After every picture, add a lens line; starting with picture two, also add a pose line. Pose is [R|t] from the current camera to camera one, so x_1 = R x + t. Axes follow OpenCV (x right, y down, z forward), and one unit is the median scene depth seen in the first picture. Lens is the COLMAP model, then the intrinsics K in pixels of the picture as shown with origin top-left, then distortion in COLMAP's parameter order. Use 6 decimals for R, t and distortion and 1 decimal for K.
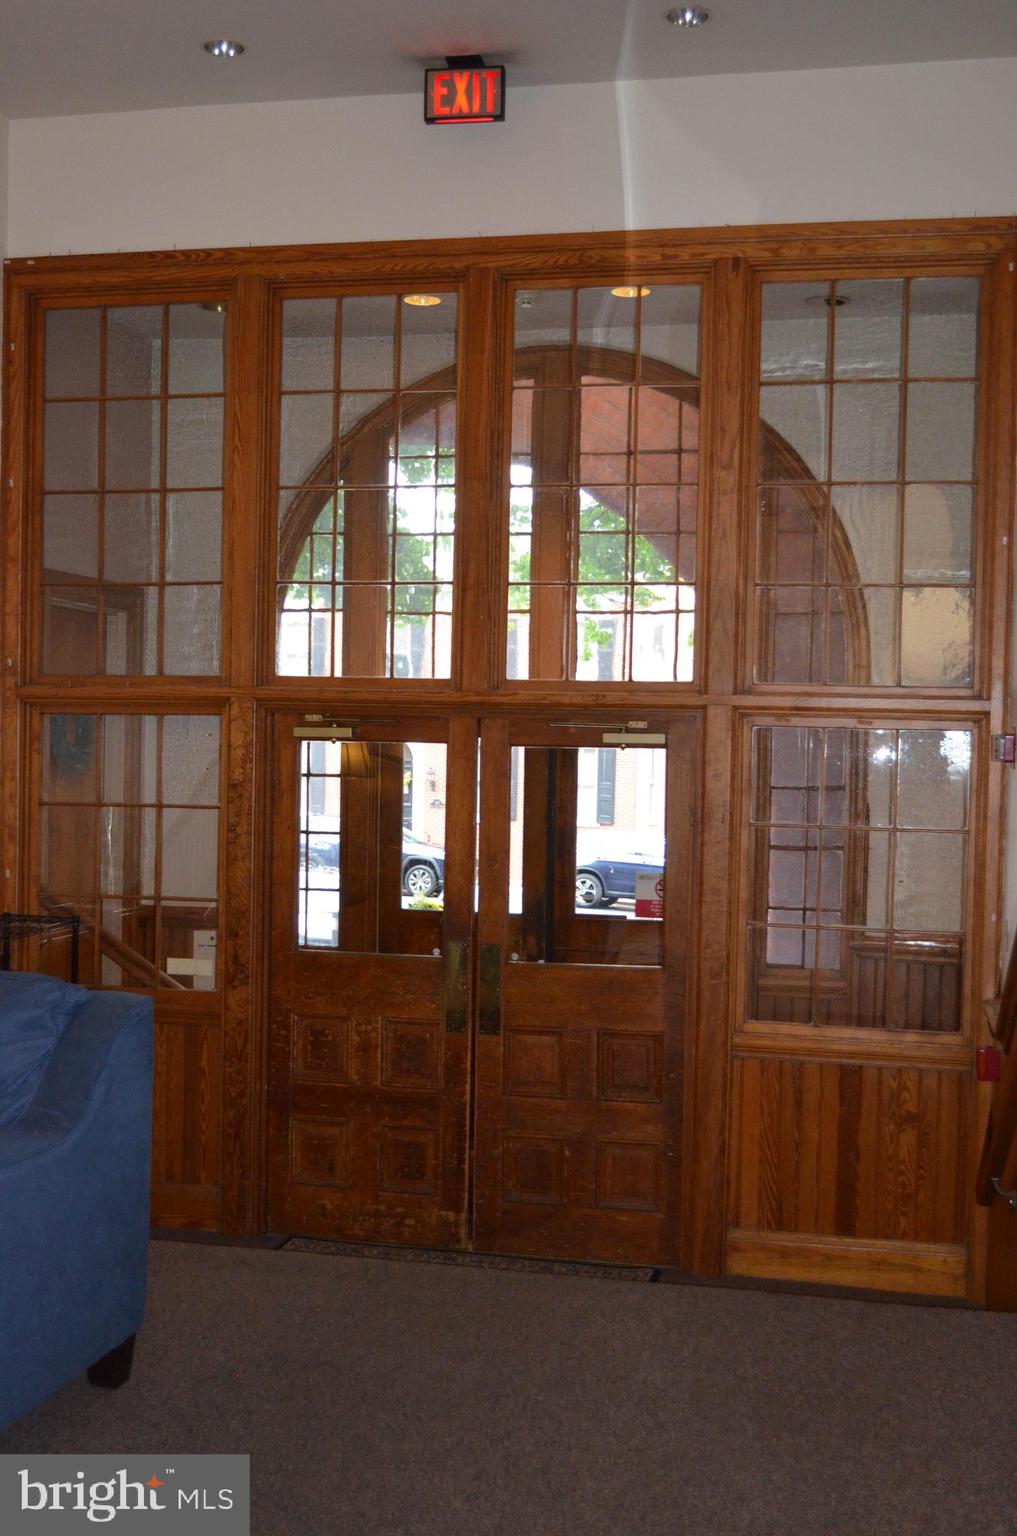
lens RADIAL K [[1869.8, 0, 508.5], [0, 1869.8, 768.0], [0, 0, 1]] dist [0.068421, -0.288977]
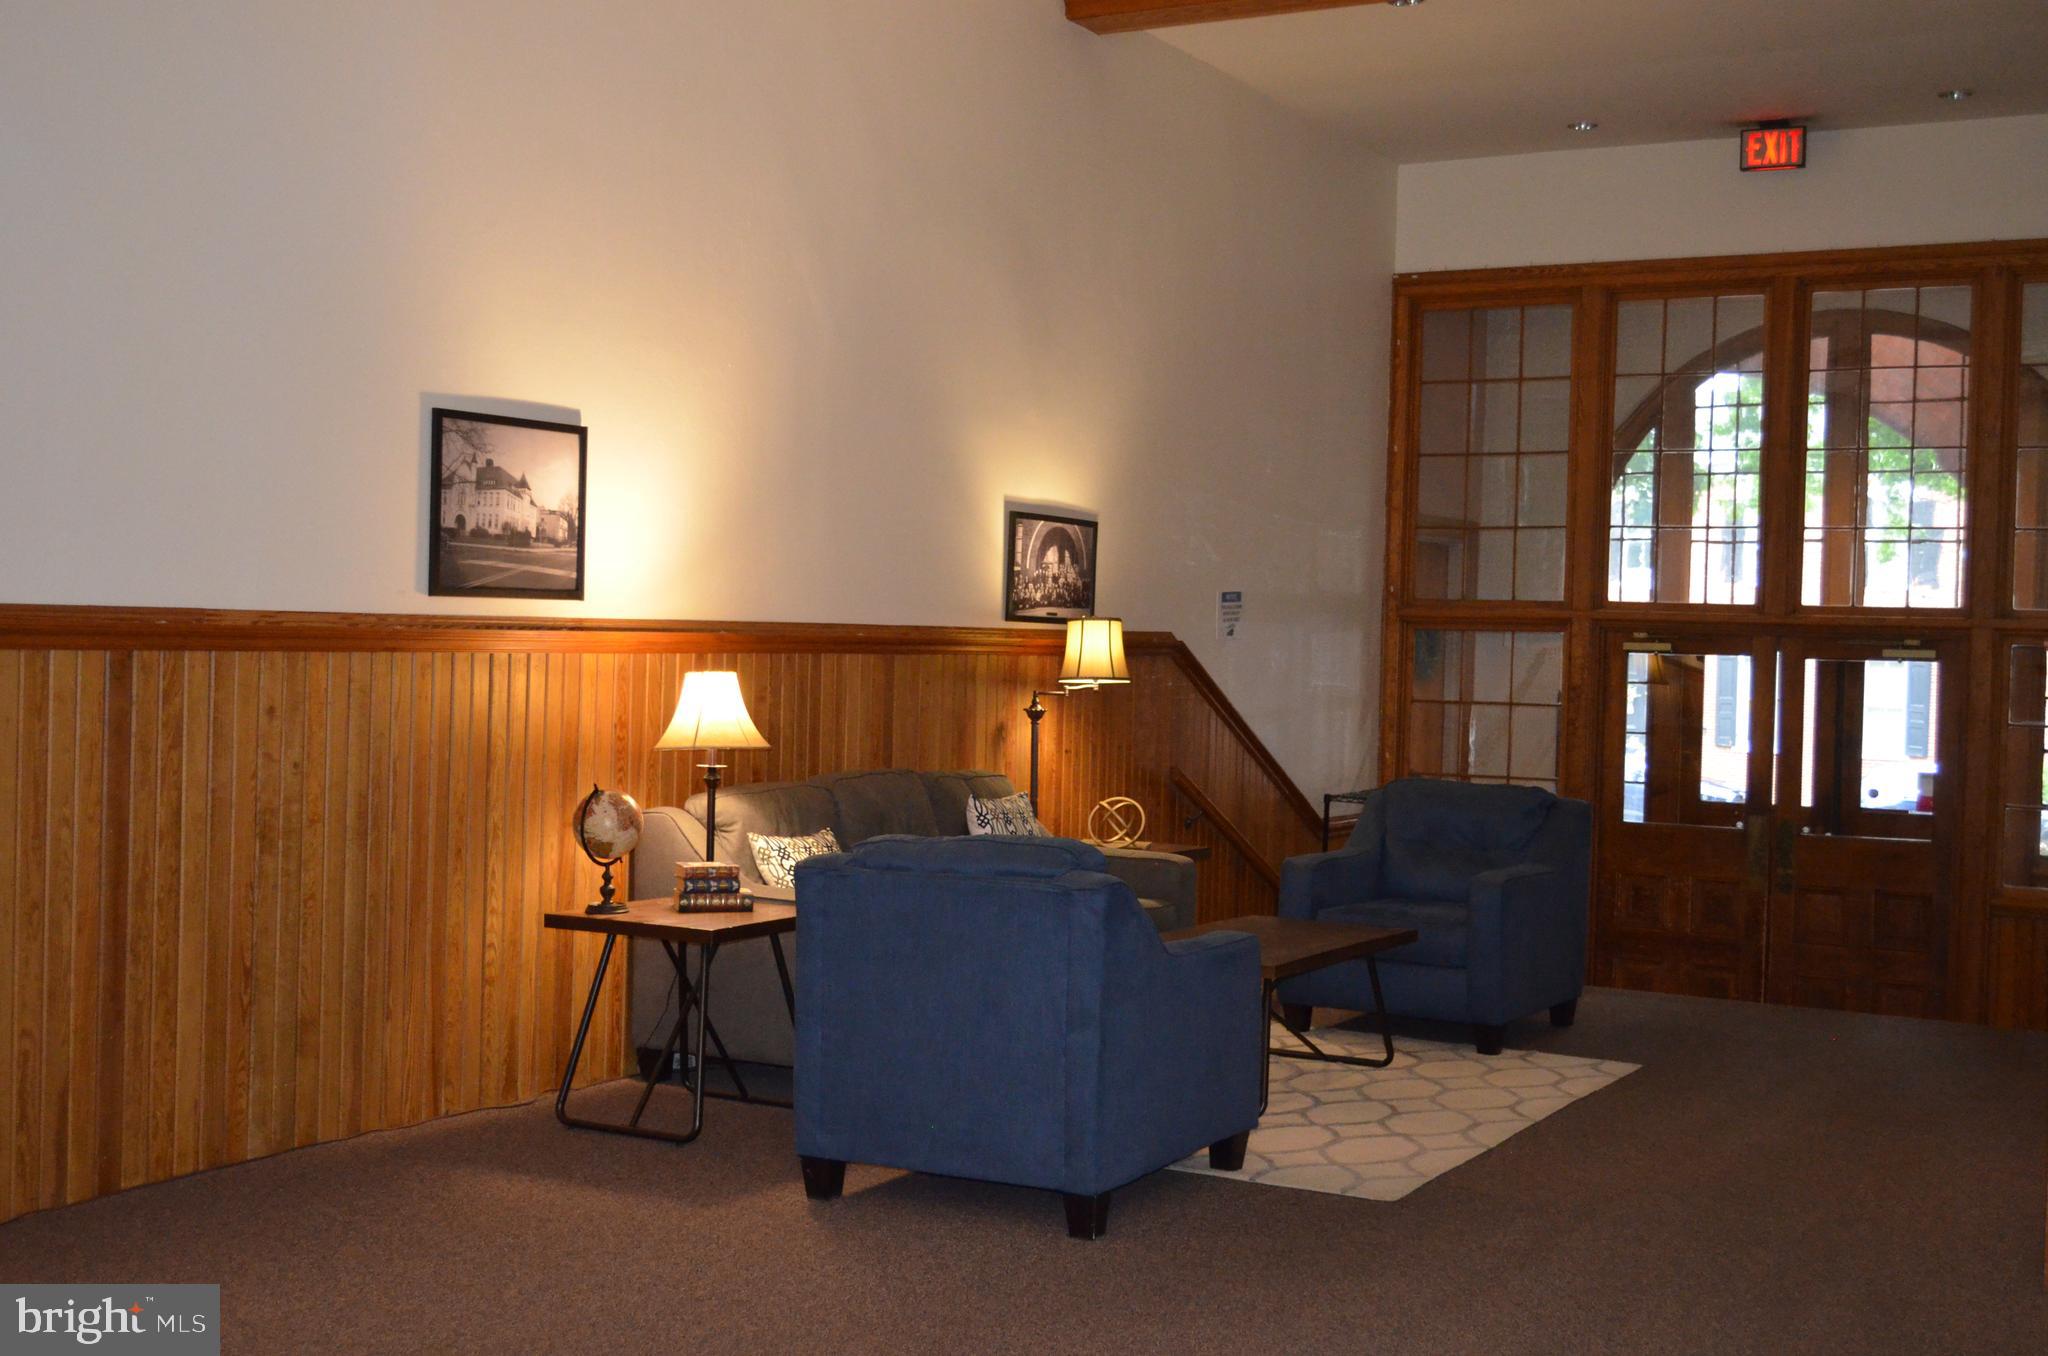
lens RADIAL K [[2493.1, 0, 1024.0], [0, 2493.1, 678.0], [0, 0, 1]] dist [0.068421, -0.288977]
pose [[0.955604, 0.012337, -0.294394, -0.004568], [-0.014267, 0.999889, -0.004407, 0.015089], [0.294307, 0.008412, 0.955674, -0.713828]]
